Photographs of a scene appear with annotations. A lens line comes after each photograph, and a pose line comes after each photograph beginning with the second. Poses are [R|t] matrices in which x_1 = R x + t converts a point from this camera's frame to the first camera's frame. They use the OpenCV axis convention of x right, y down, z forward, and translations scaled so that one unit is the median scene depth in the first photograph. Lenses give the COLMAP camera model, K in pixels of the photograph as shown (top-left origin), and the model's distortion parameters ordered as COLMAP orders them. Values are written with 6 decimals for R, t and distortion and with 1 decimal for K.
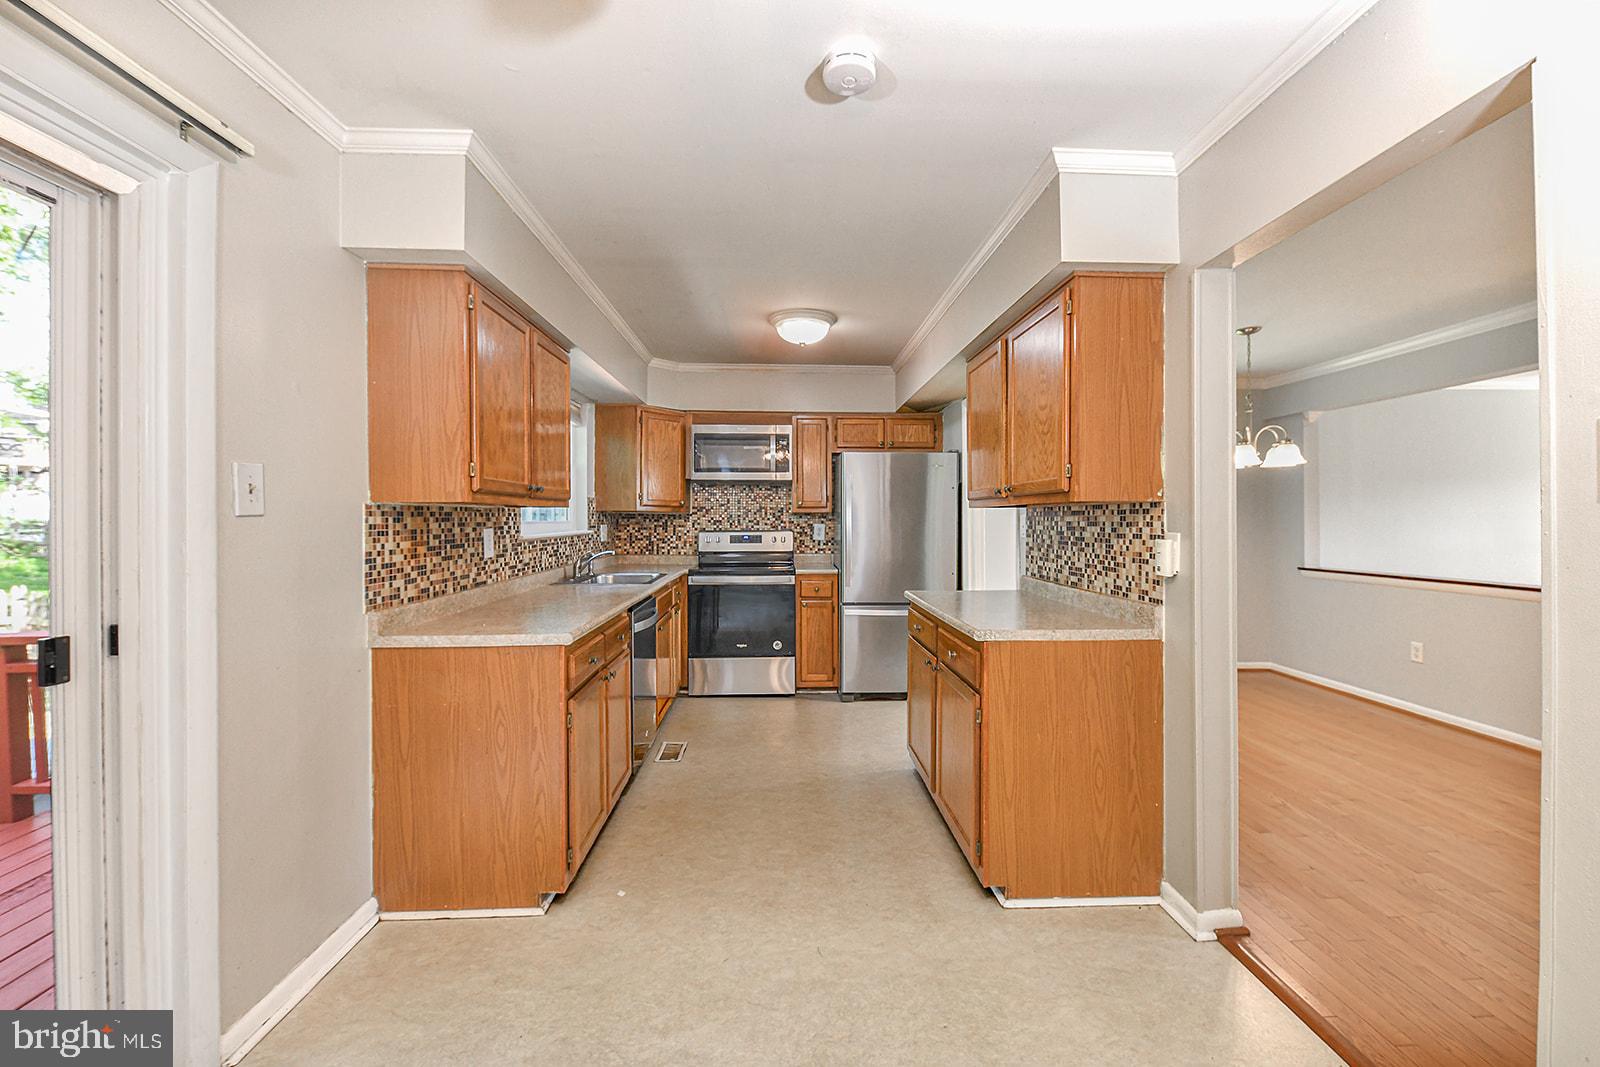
lens RADIAL K [[657.0, 0, 826.9], [0, 657.0, 521.8], [0, 0, 1]] dist [0.000657, -0.002131]
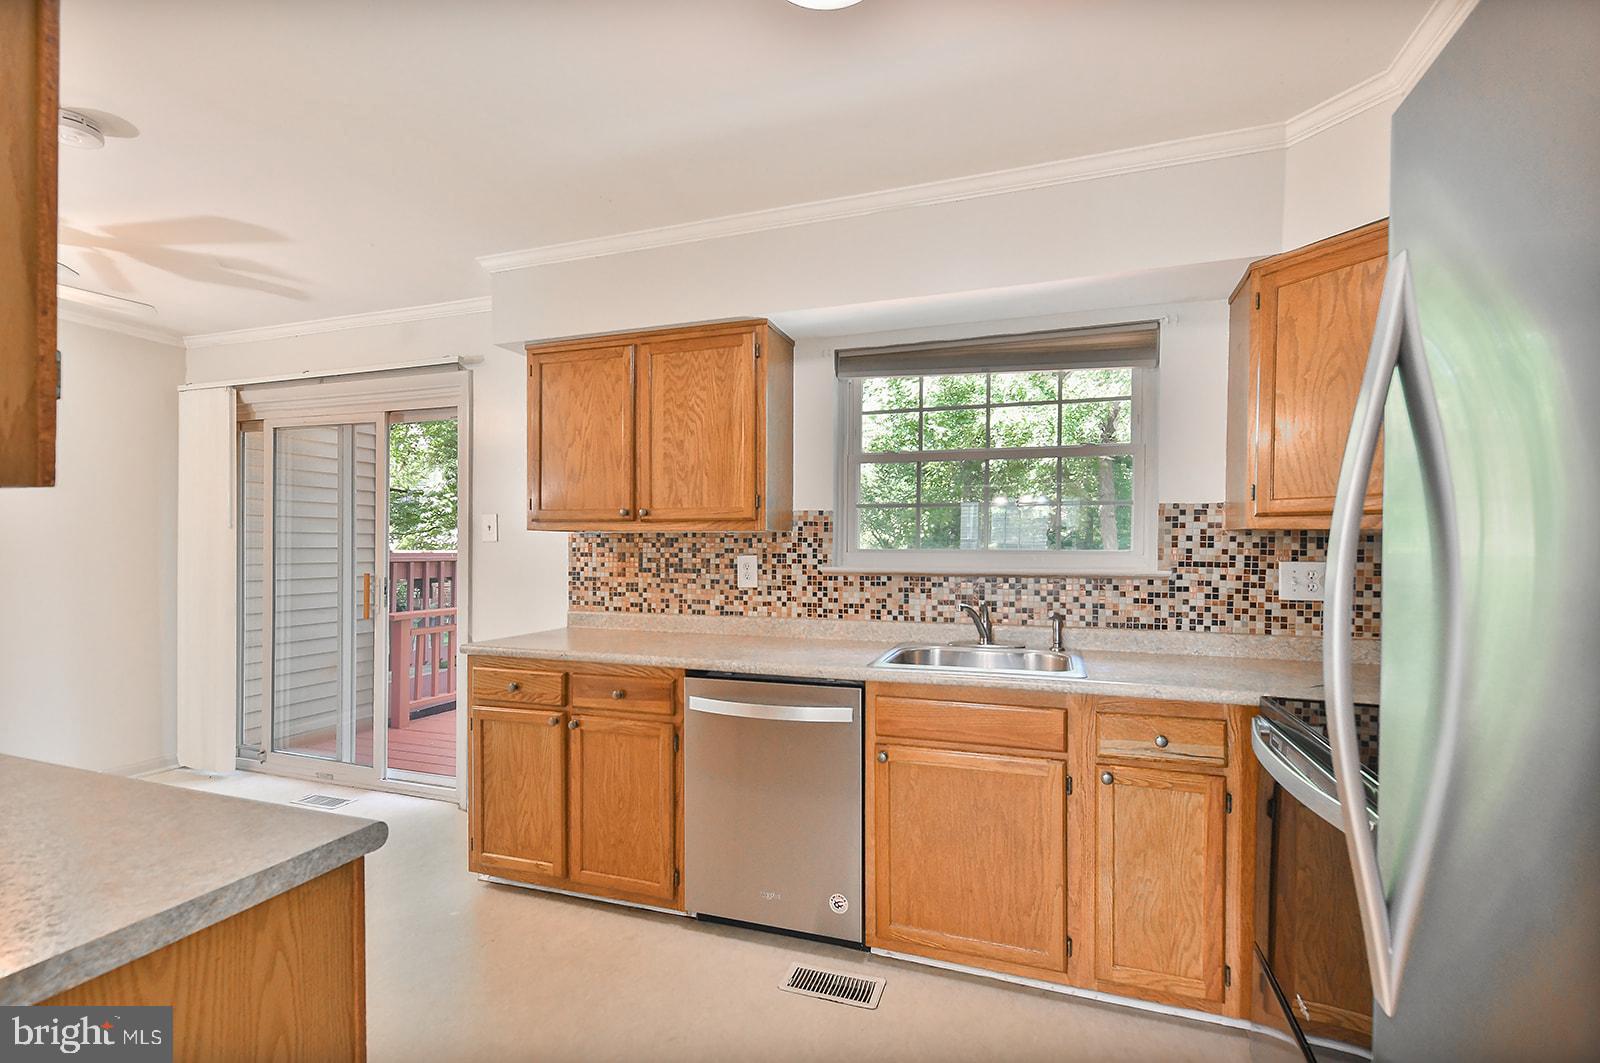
lens RADIAL K [[703.3, 0, 815.2], [0, 703.3, 557.7], [0, 0, 1]] dist [0.001400, 0.000253]
pose [[-0.388894, 0.012012, -0.921204, 0.367704], [-0.011488, 0.999774, 0.017886, -0.005622], [0.921211, 0.017539, -0.388668, 1.529945]]
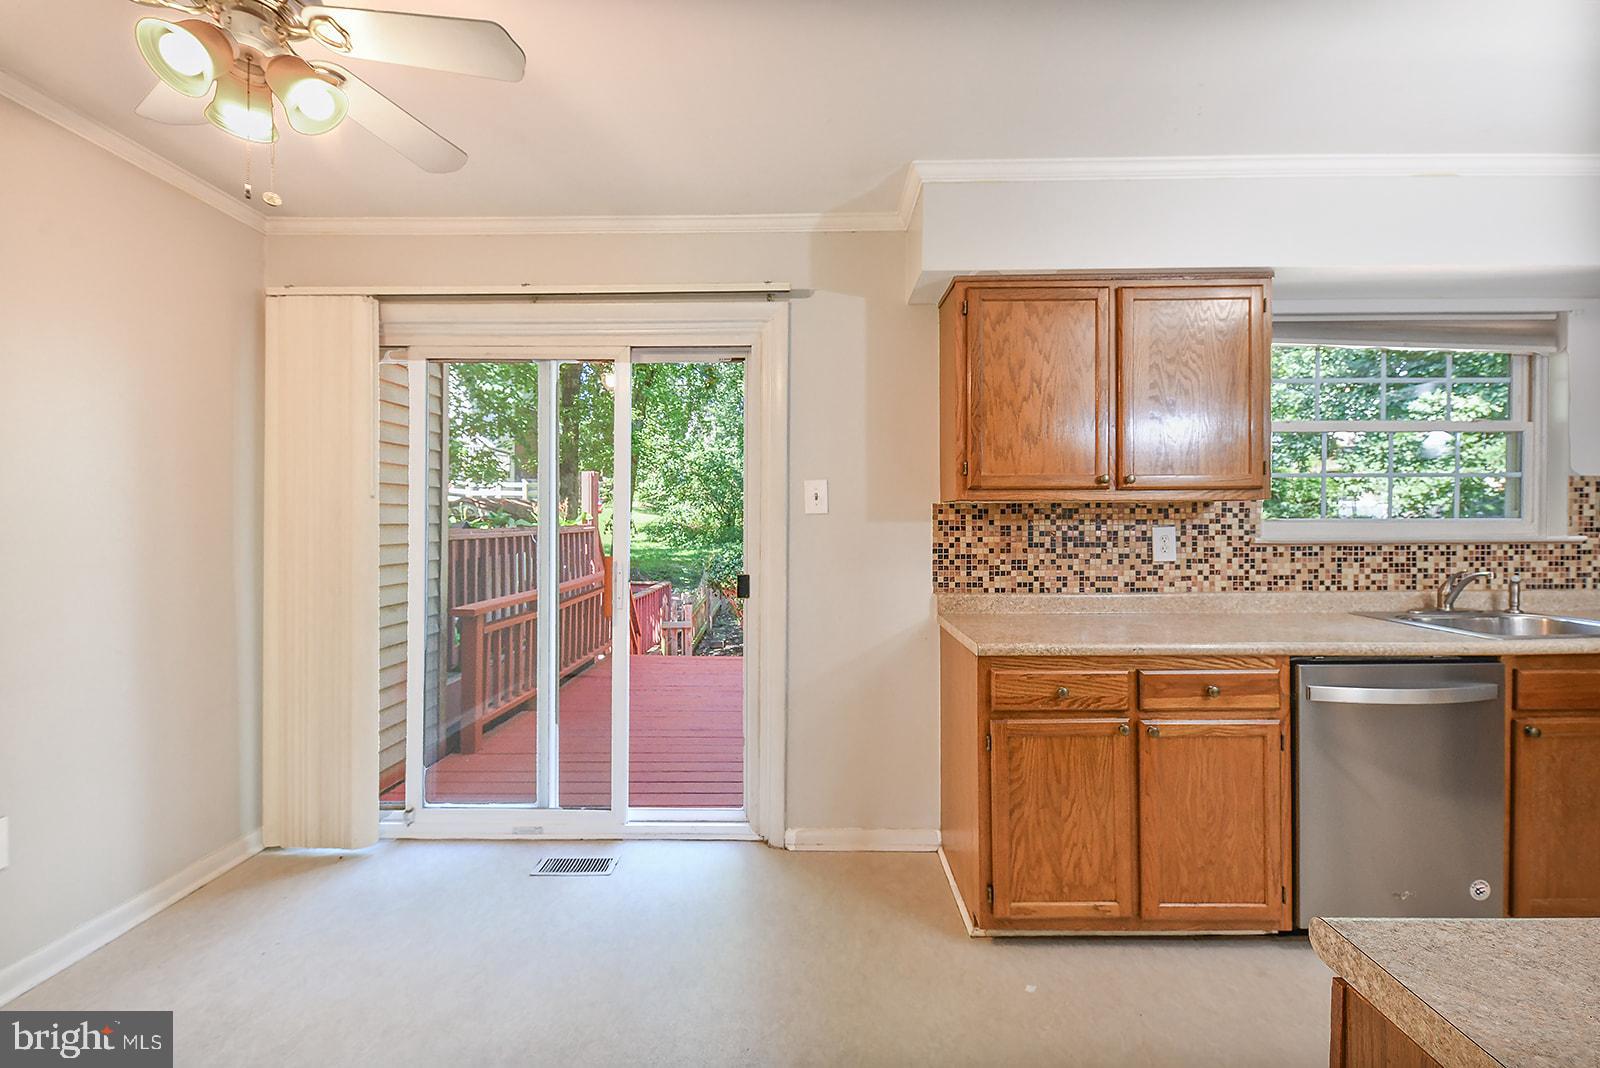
lens RADIAL K [[657.0, 0, 796.9], [0, 657.0, 525.4], [0, 0, 1]] dist [0.000657, -0.002131]
pose [[-0.086028, 0.010198, -0.996241, 0.390964], [-0.003922, 0.999936, 0.010574, 0.000849], [0.996285, 0.004817, -0.085982, 0.623433]]
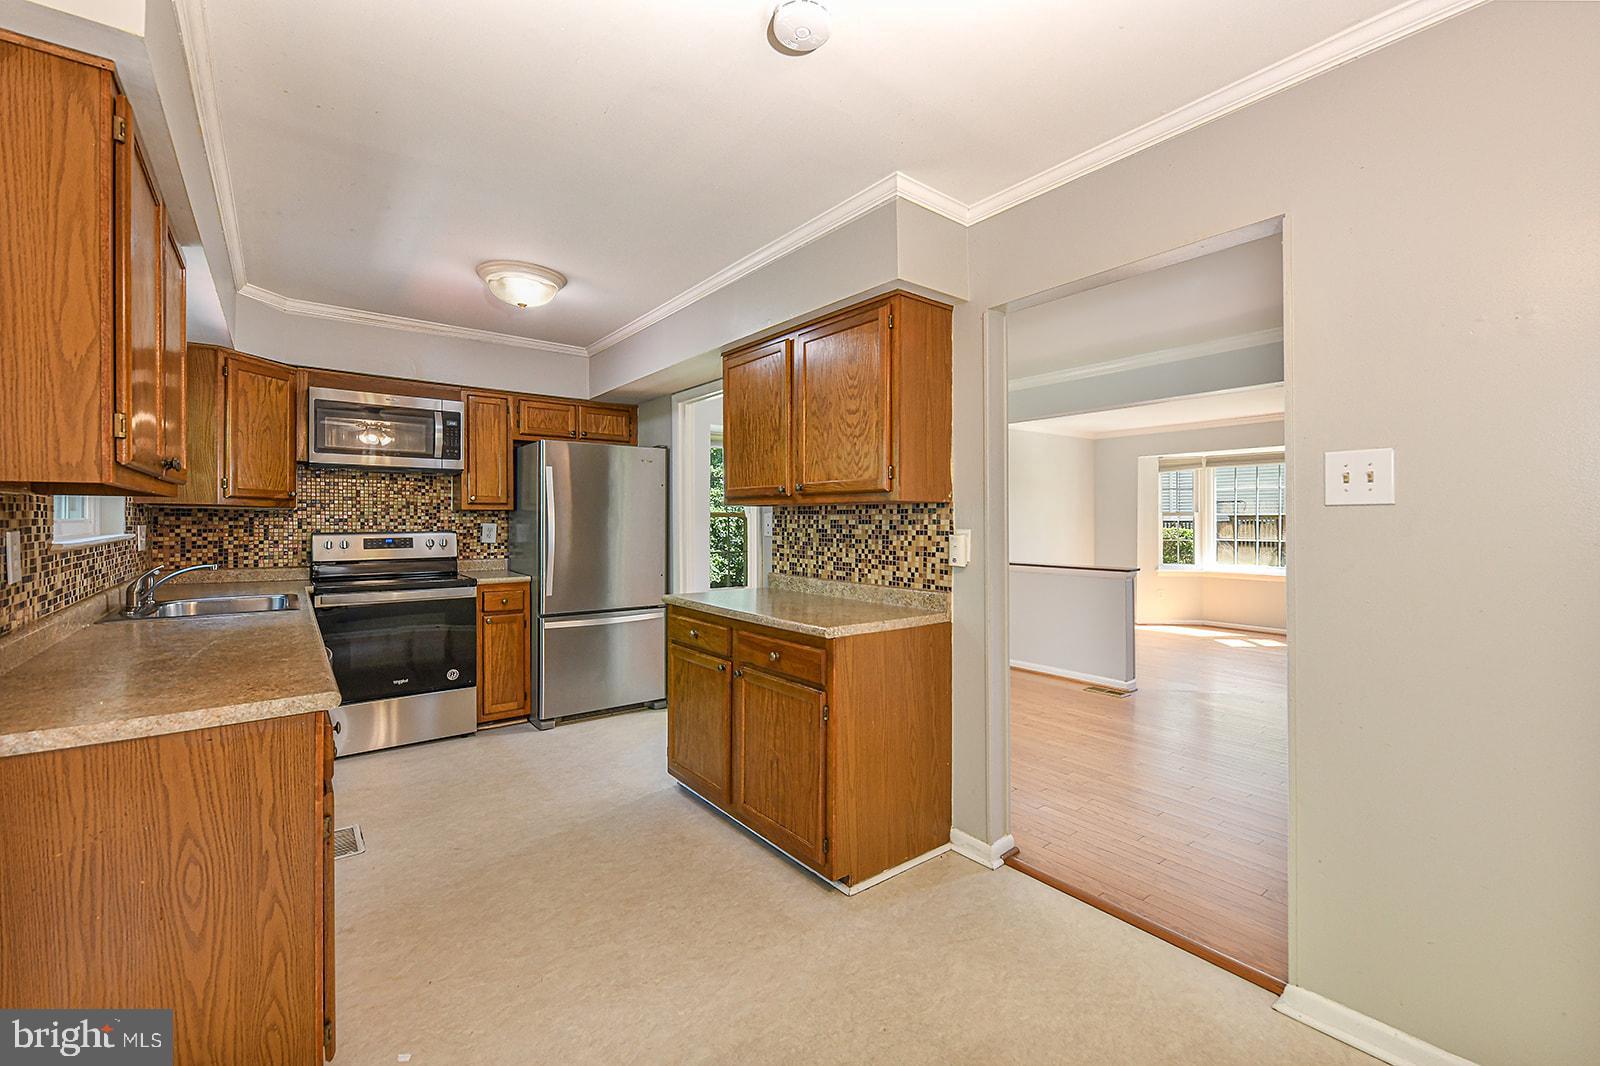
lens RADIAL K [[657.0, 0, 812.3], [0, 657.0, 521.1], [0, 0, 1]] dist [0.000657, -0.002131]
pose [[0.819118, -0.000149, 0.573626, -0.286660], [0.000745, 0.999999, -0.000804, 0.002309], [-0.573625, 0.001086, 0.819117, 0.150494]]
